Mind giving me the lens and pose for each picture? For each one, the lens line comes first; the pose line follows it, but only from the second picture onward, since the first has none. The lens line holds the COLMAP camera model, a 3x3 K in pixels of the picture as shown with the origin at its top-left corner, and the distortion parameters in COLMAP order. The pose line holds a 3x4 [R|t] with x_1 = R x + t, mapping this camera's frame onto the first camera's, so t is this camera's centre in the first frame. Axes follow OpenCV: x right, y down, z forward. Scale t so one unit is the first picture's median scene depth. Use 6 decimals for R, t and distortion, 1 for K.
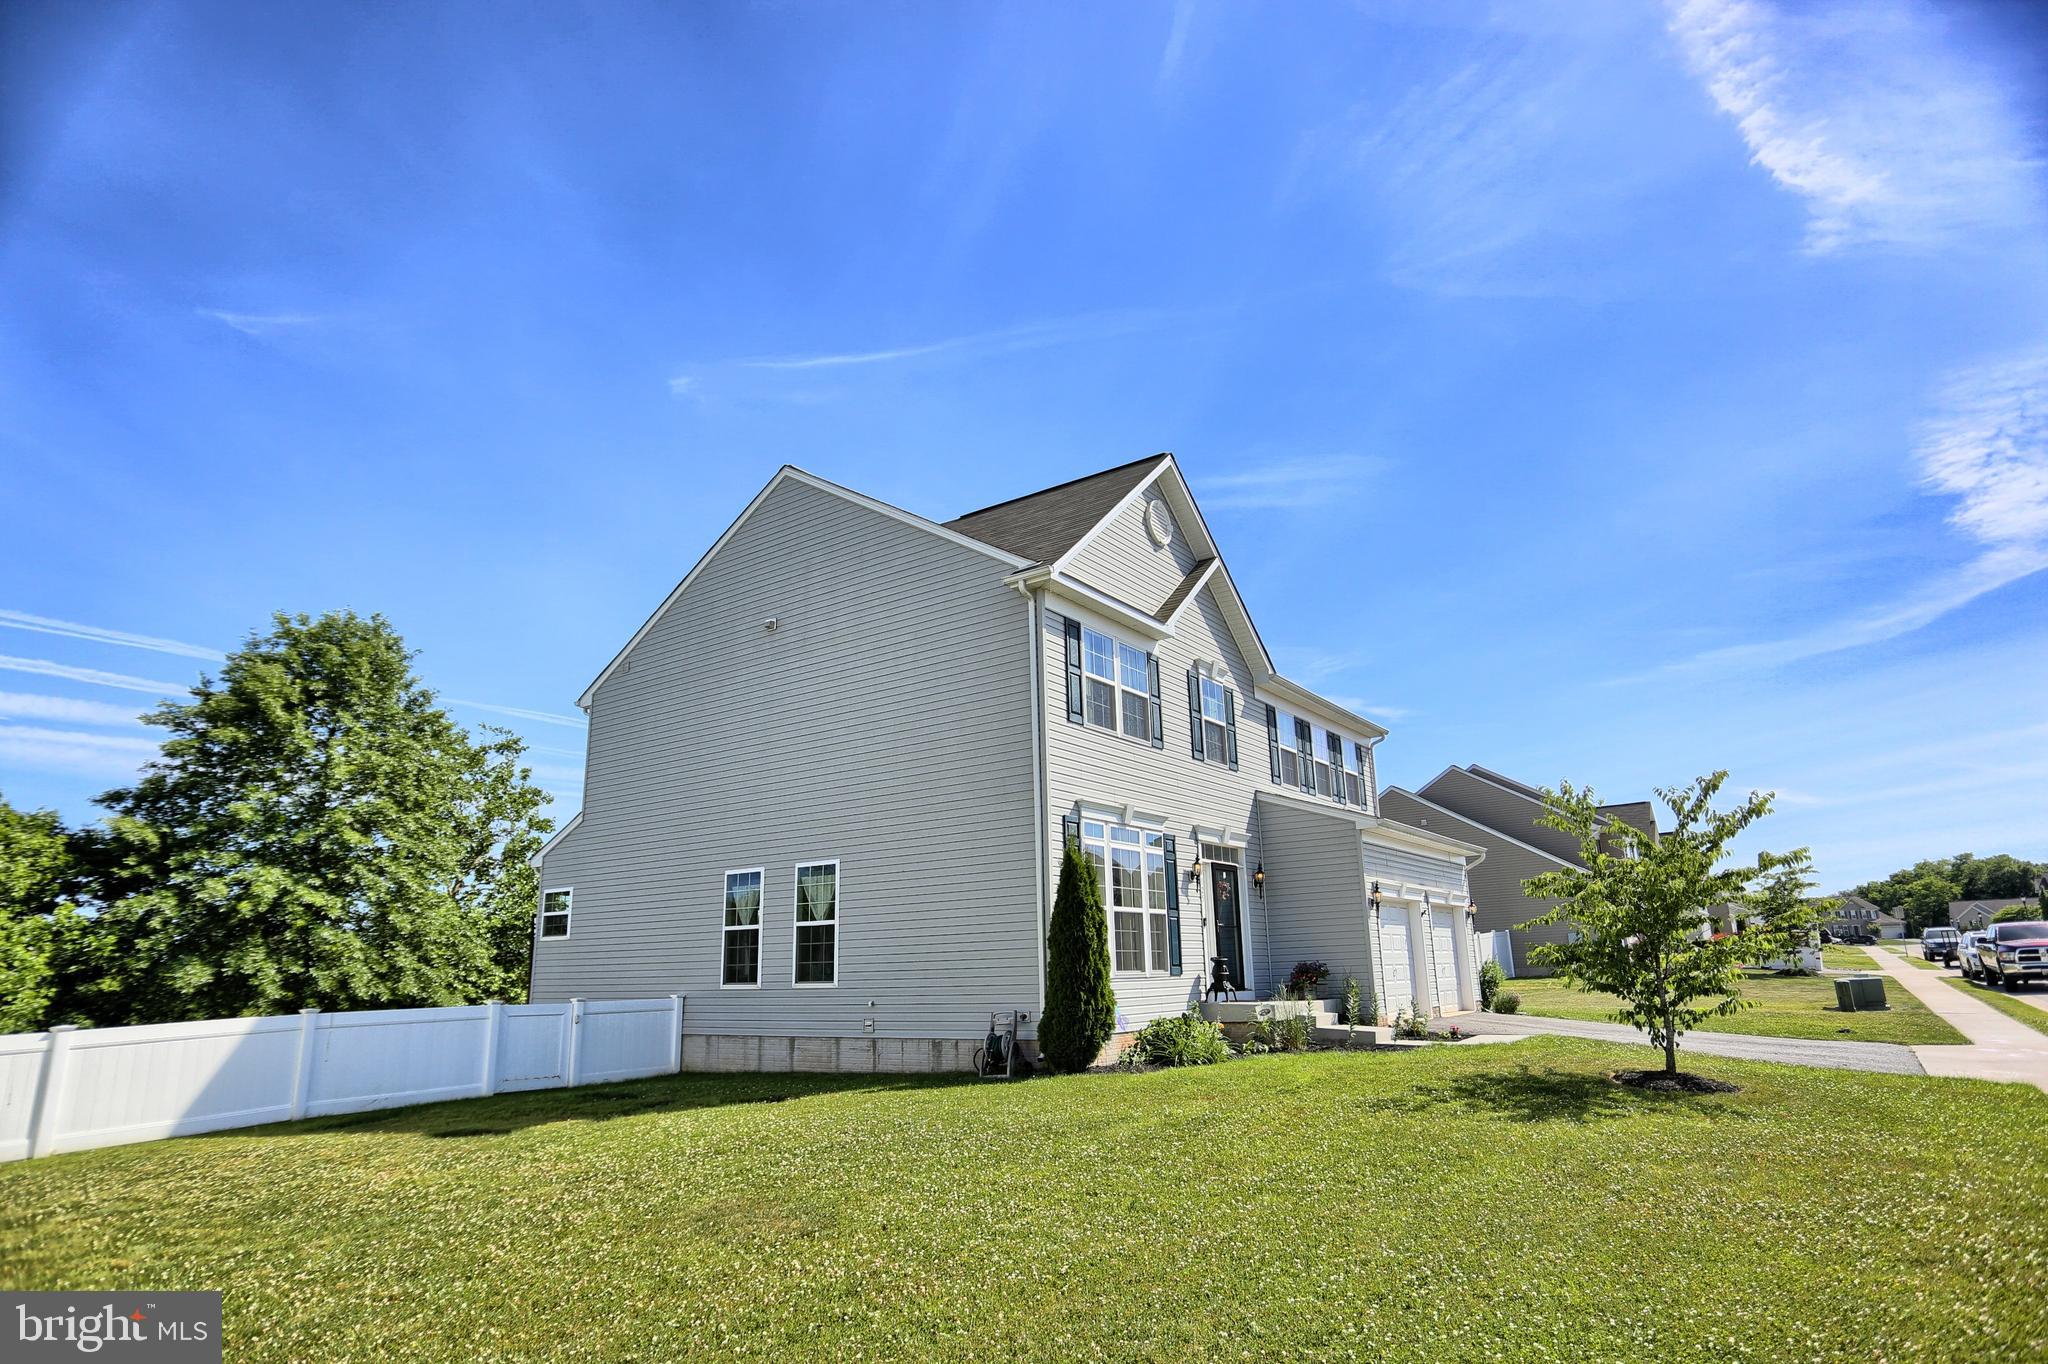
lens RADIAL K [[1121.5, 0, 1024.0], [0, 1121.5, 682.0], [0, 0, 1]] dist [-0.047946, 0.000523]
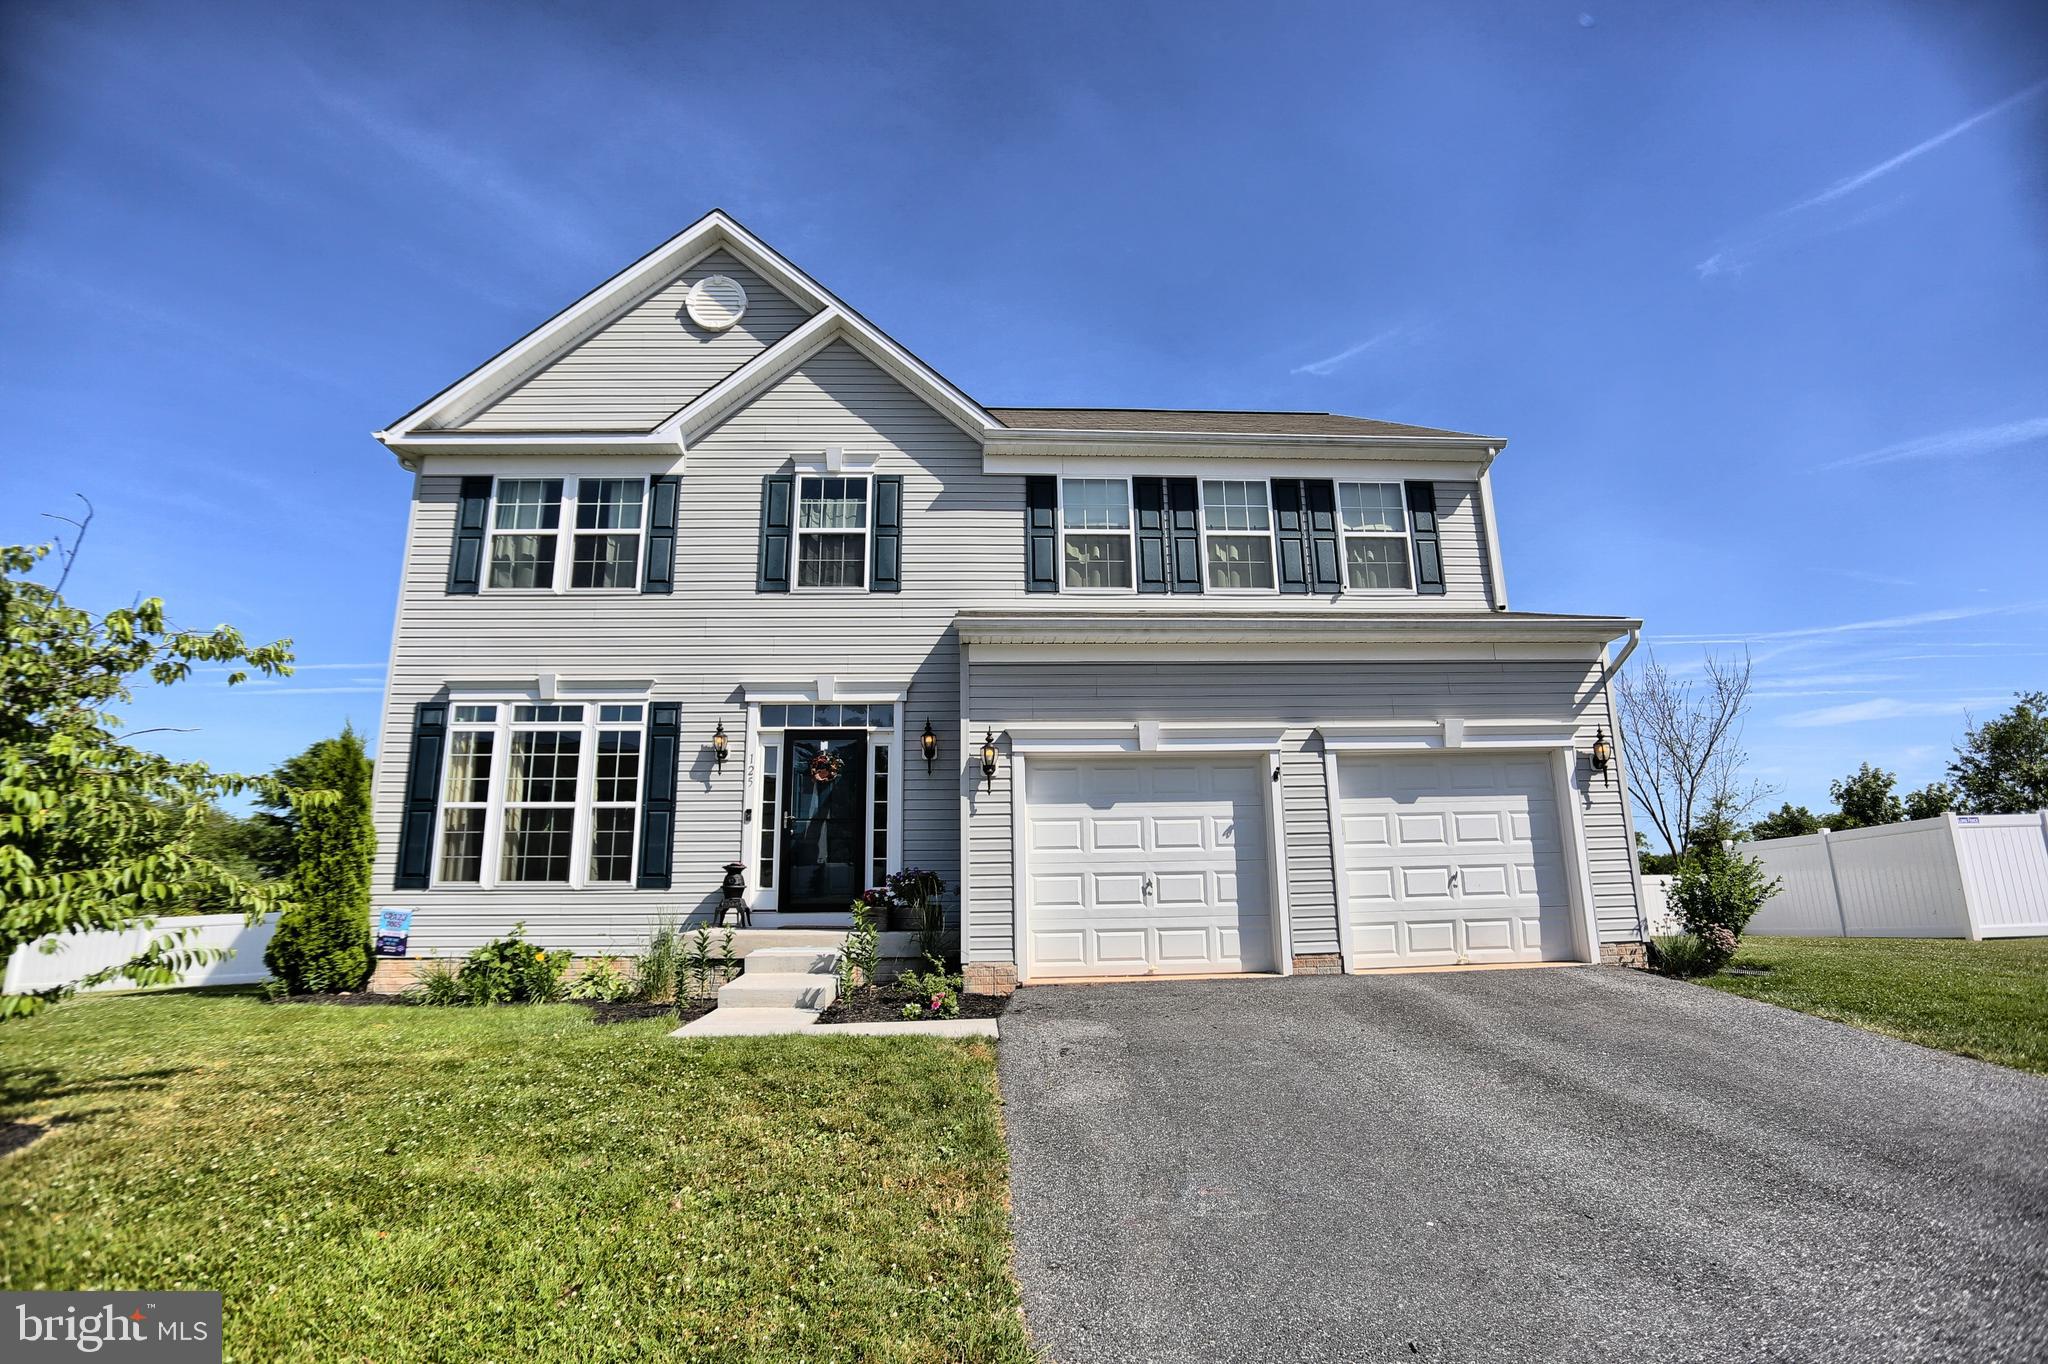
lens RADIAL K [[1018.3, 0, 1047.4], [0, 1018.3, 672.0], [0, 0, 1]] dist [-0.083136, 0.039591]
pose [[0.630957, -0.167144, -0.757599, 0.794986], [0.201271, 0.978348, -0.048220, 0.197540], [0.749255, -0.122058, 0.650937, 0.743828]]
